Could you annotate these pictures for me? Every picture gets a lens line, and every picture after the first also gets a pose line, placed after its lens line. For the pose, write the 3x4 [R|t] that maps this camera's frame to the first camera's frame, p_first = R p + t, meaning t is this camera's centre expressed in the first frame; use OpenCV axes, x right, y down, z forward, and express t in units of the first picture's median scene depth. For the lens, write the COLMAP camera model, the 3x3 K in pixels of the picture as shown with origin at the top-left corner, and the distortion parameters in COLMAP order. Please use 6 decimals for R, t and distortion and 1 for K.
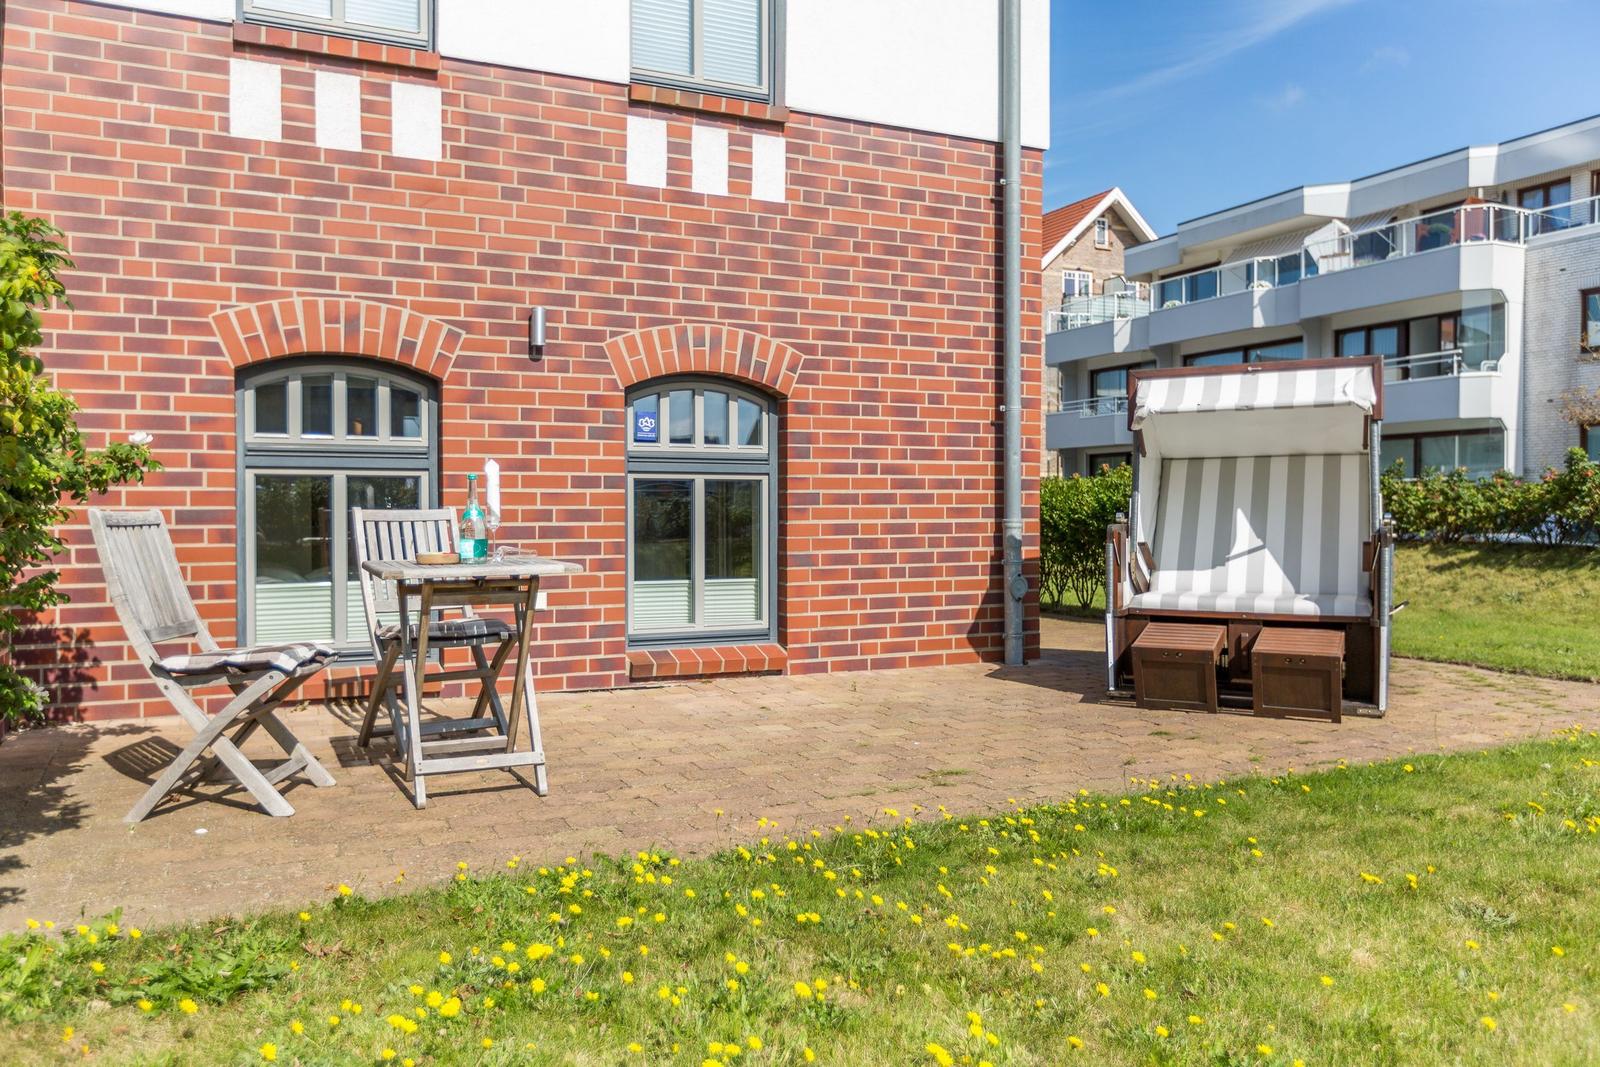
lens RADIAL K [[1182.8, 0, 798.9], [0, 1182.8, 530.4], [0, 0, 1]] dist [-0.002274, -0.003799]
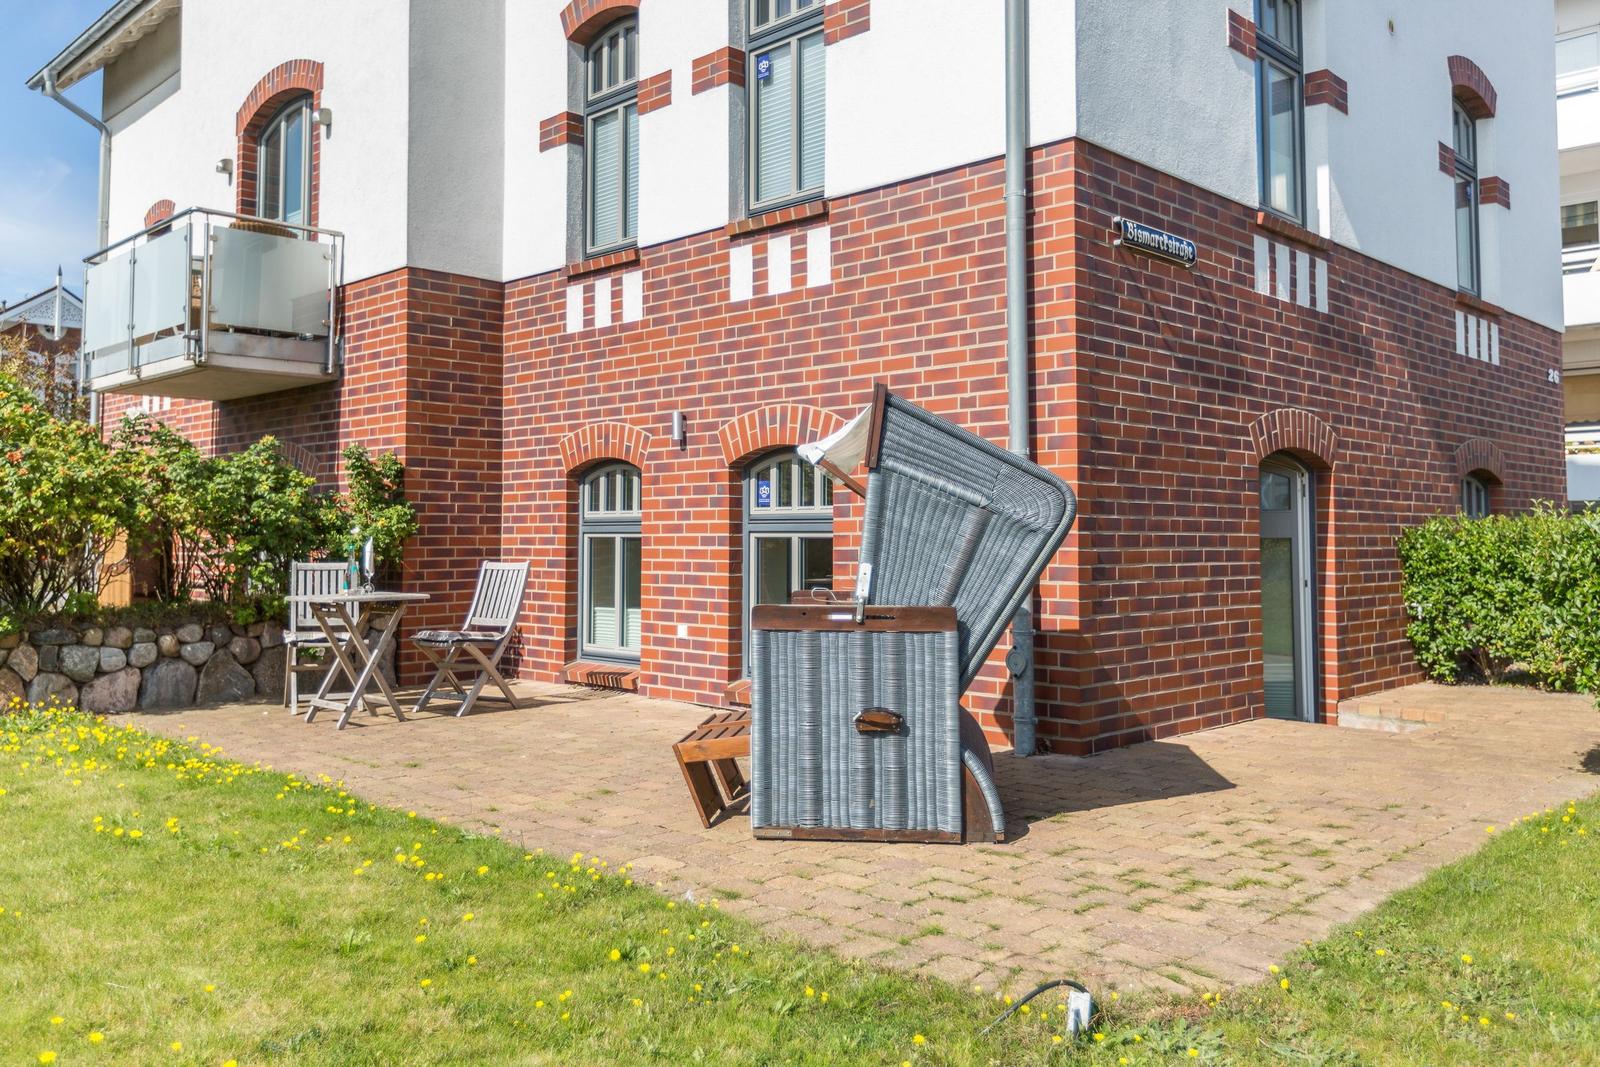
lens RADIAL K [[1270.2, 0, 762.6], [0, 1270.2, 472.6], [0, 0, 1]] dist [-0.008681, -0.000477]
pose [[0.336403, -0.051216, -0.940325, 1.122377], [-0.021604, 0.997838, -0.062077, -0.030494], [0.941470, 0.041197, 0.334569, 0.588987]]
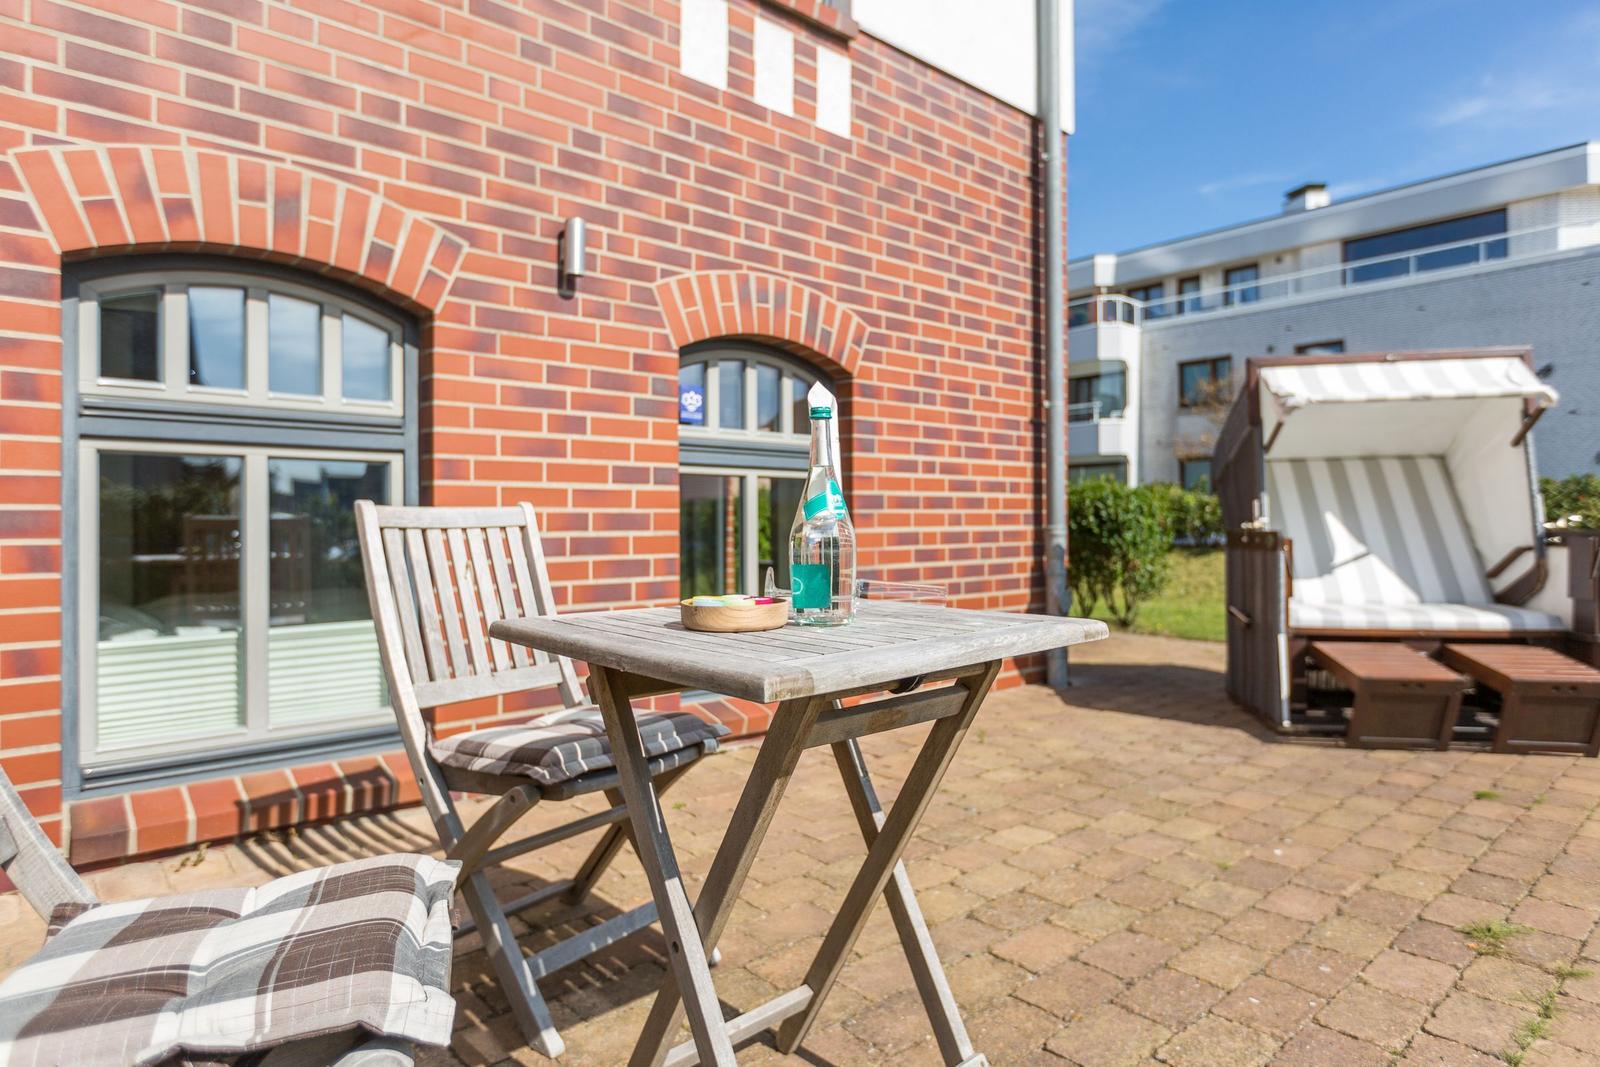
lens RADIAL K [[907.3, 0, 803.0], [0, 907.3, 521.1], [0, 0, 1]] dist [-0.011195, 0.002326]
pose [[0.957231, -0.002856, 0.289311, -0.237180], [0.009302, 0.999738, -0.020908, -0.000714], [-0.289175, 0.022705, 0.957007, 0.442581]]
